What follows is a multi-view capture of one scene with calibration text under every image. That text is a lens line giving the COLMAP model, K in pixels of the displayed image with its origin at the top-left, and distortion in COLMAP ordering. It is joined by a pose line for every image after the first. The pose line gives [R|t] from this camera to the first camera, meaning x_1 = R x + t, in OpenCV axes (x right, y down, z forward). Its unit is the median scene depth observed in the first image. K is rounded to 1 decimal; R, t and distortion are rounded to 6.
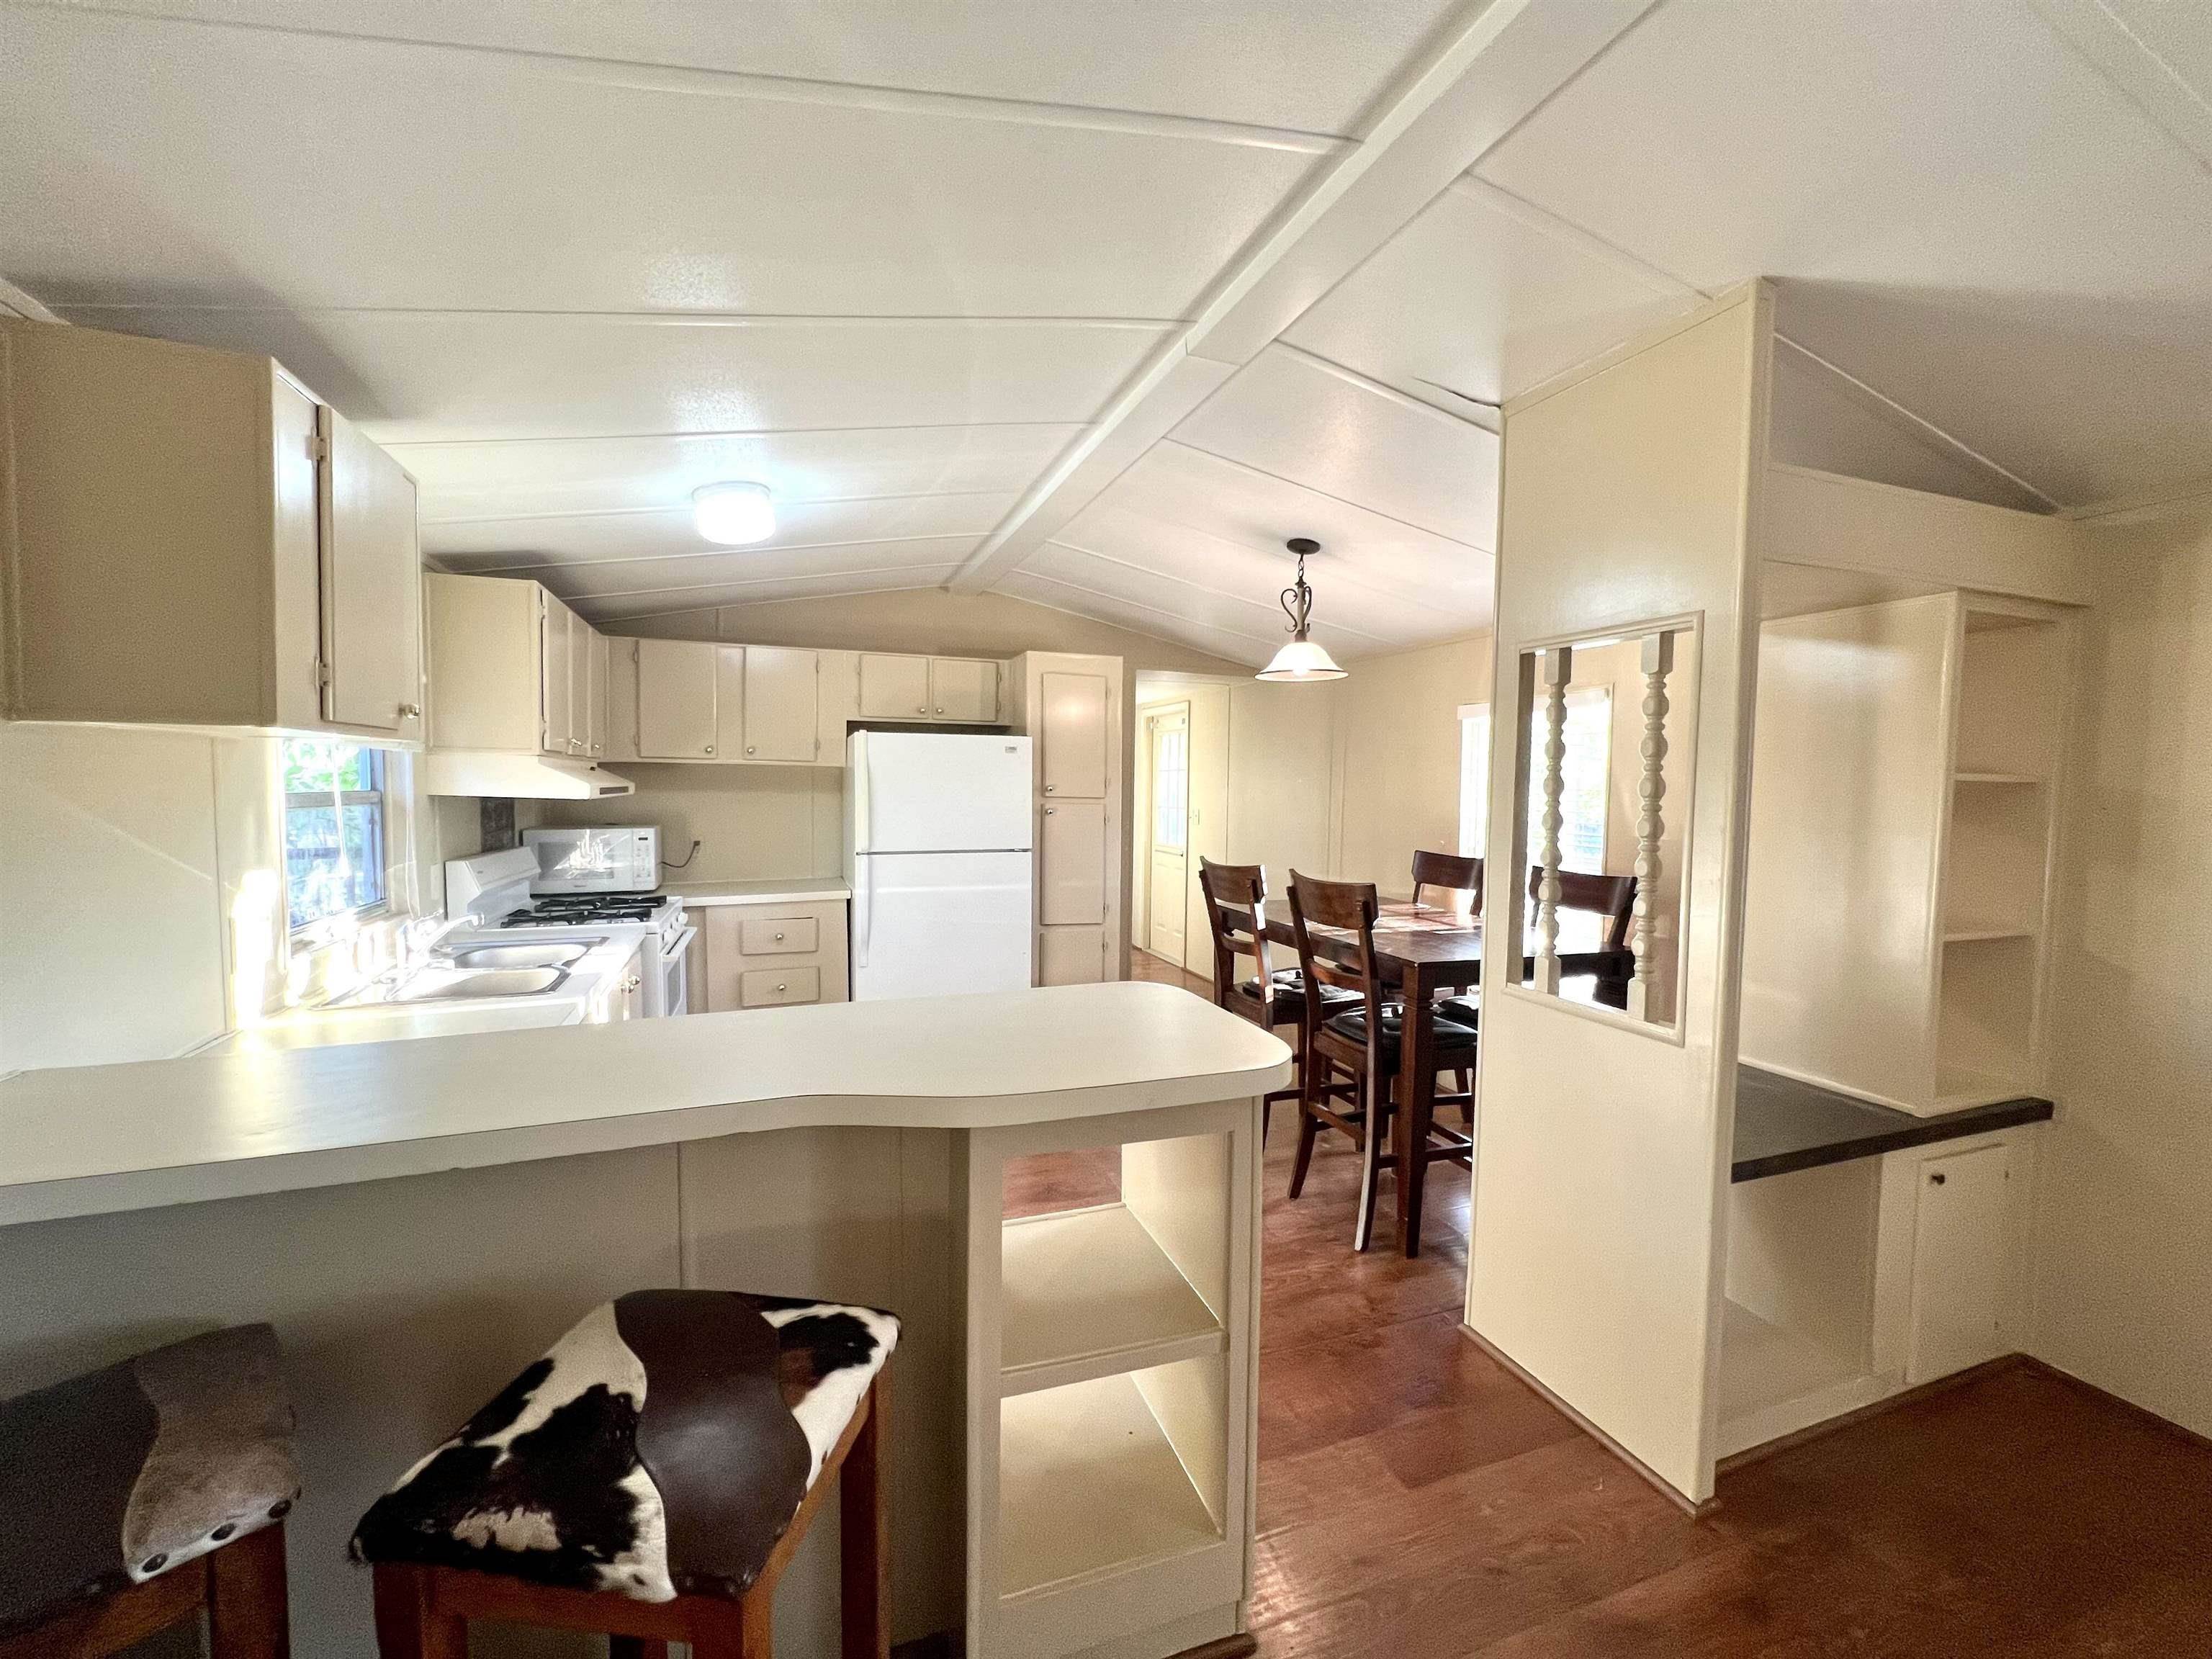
lens RADIAL K [[896.3, 0, 1106.0], [0, 896.3, 829.5], [0, 0, 1]] dist [0.000202, 0.000138]
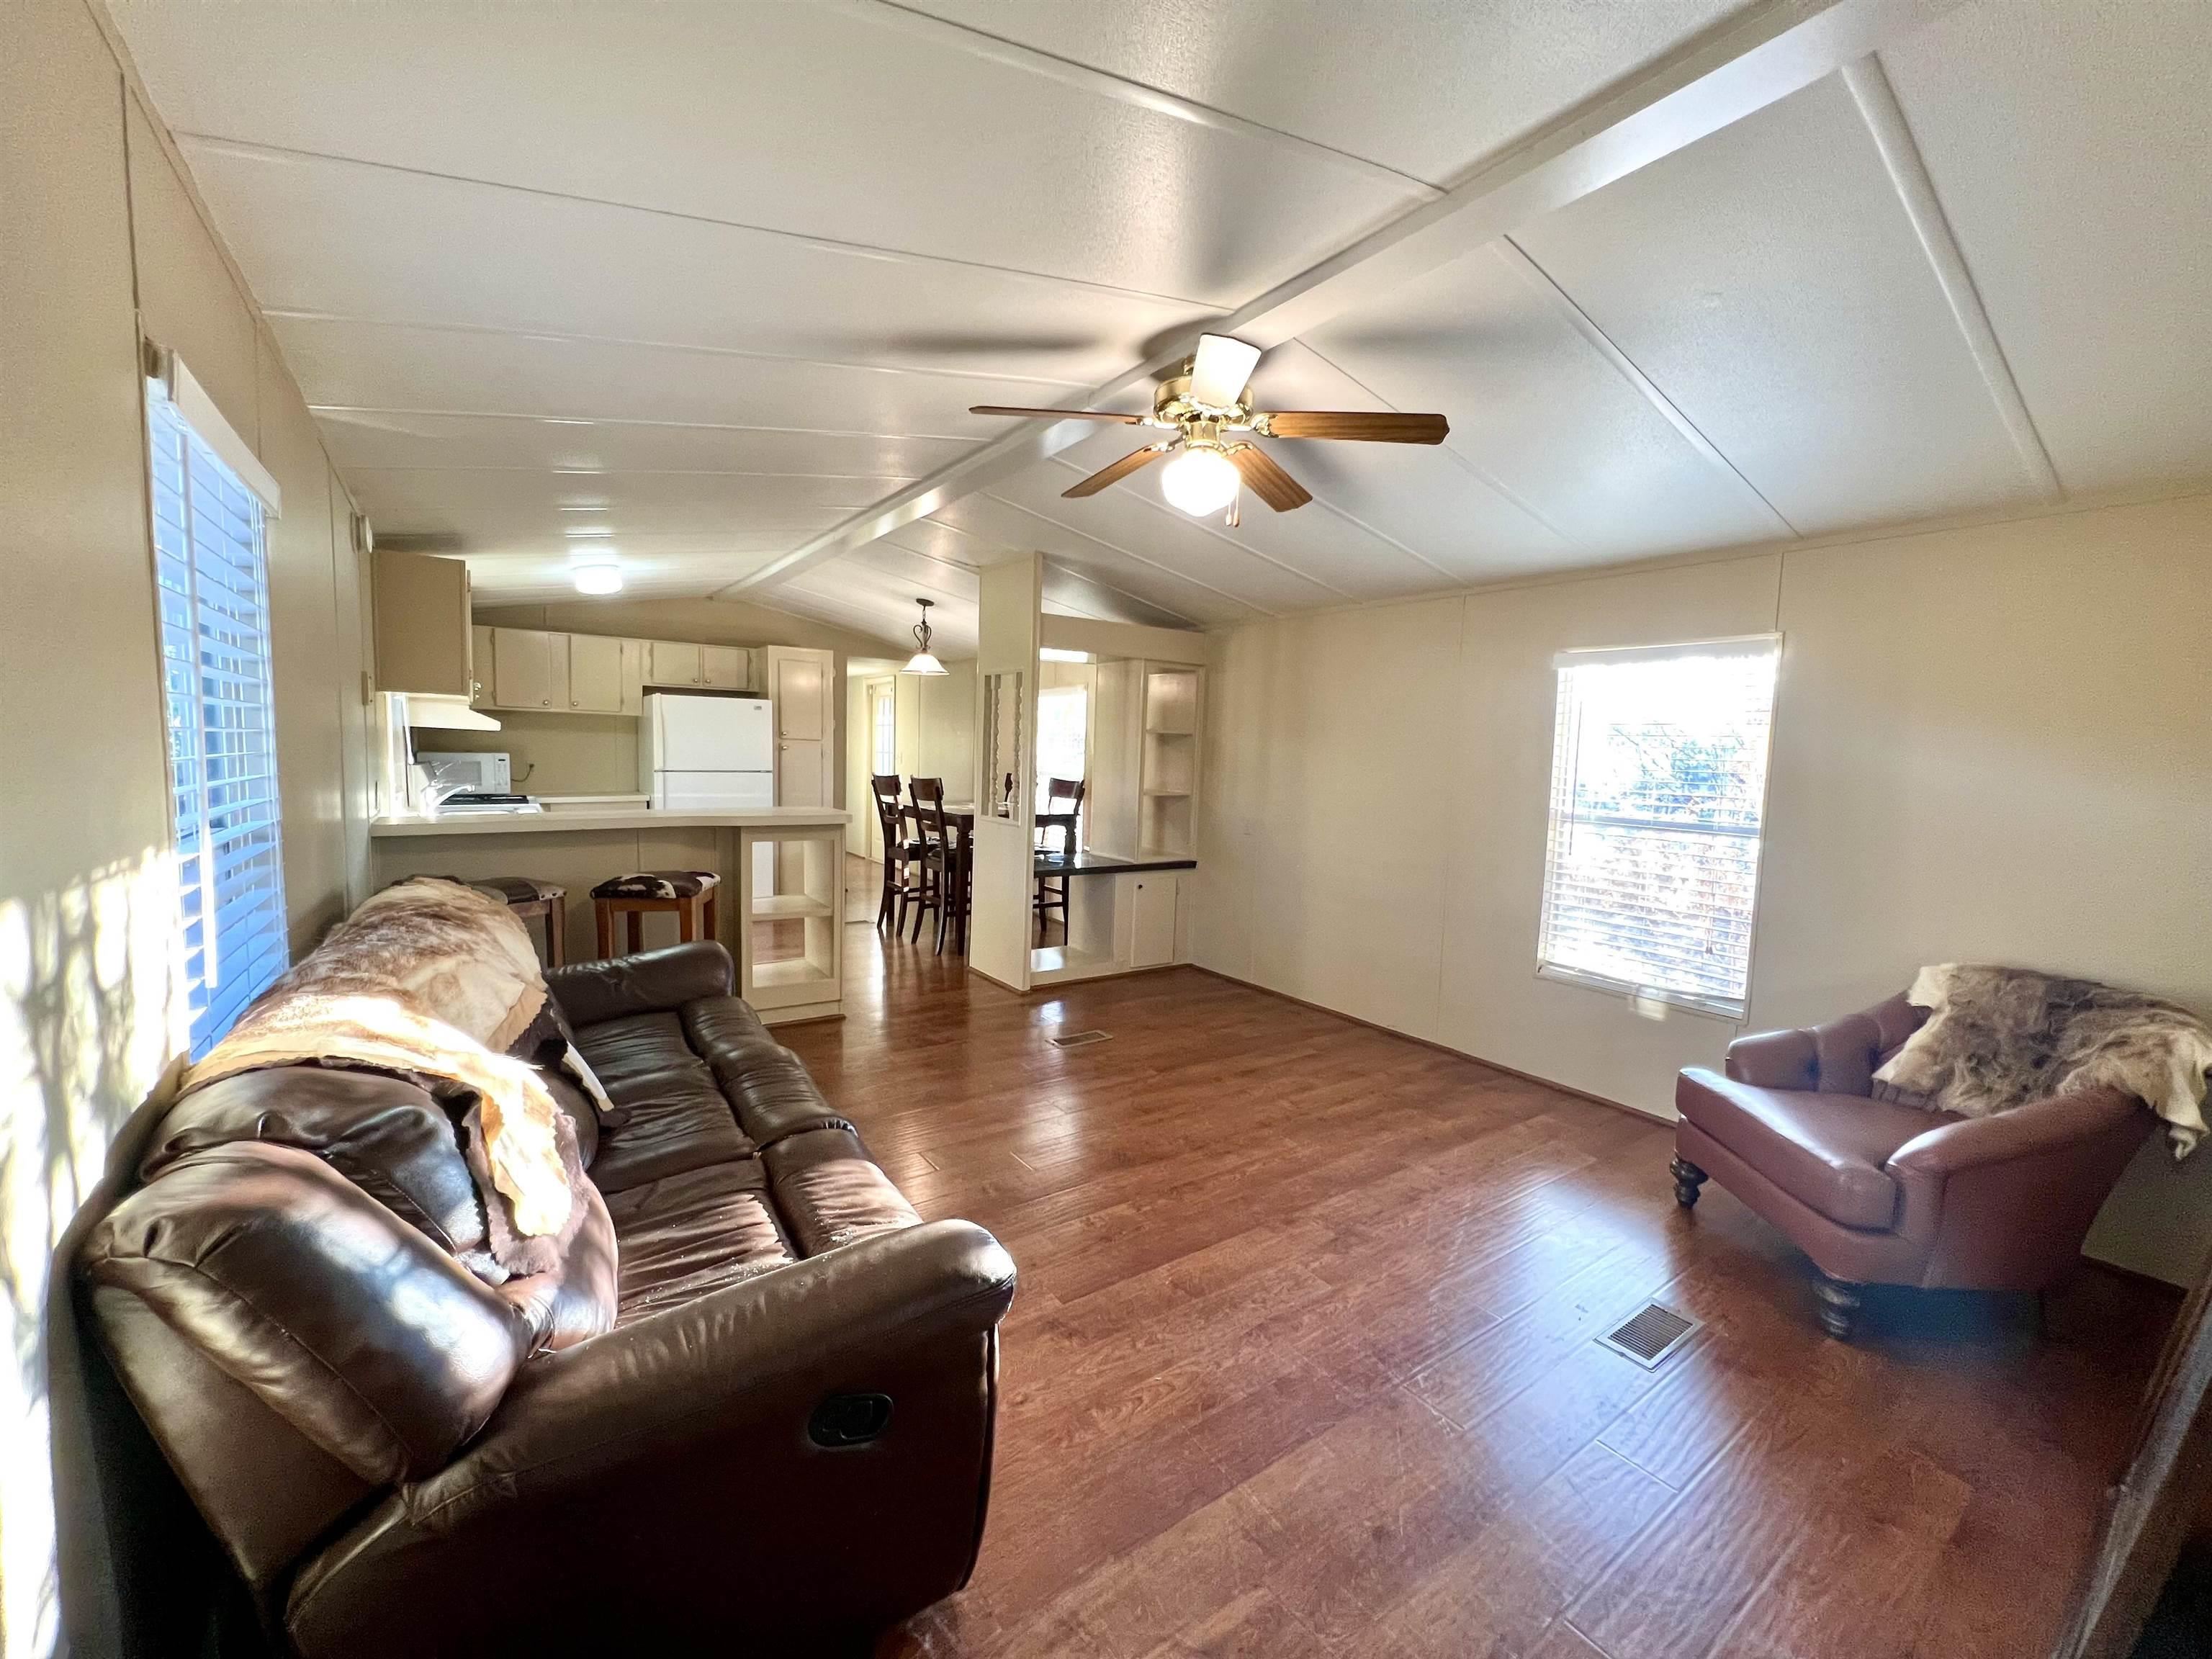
lens RADIAL K [[886.4, 0, 1103.3], [0, 886.4, 815.2], [0, 0, 1]] dist [-0.000135, 0.000047]
pose [[0.966768, -0.004646, 0.255614, 0.088869], [-0.003791, 0.999464, 0.032506, 0.050689], [-0.255628, -0.032395, 0.966232, -0.724558]]
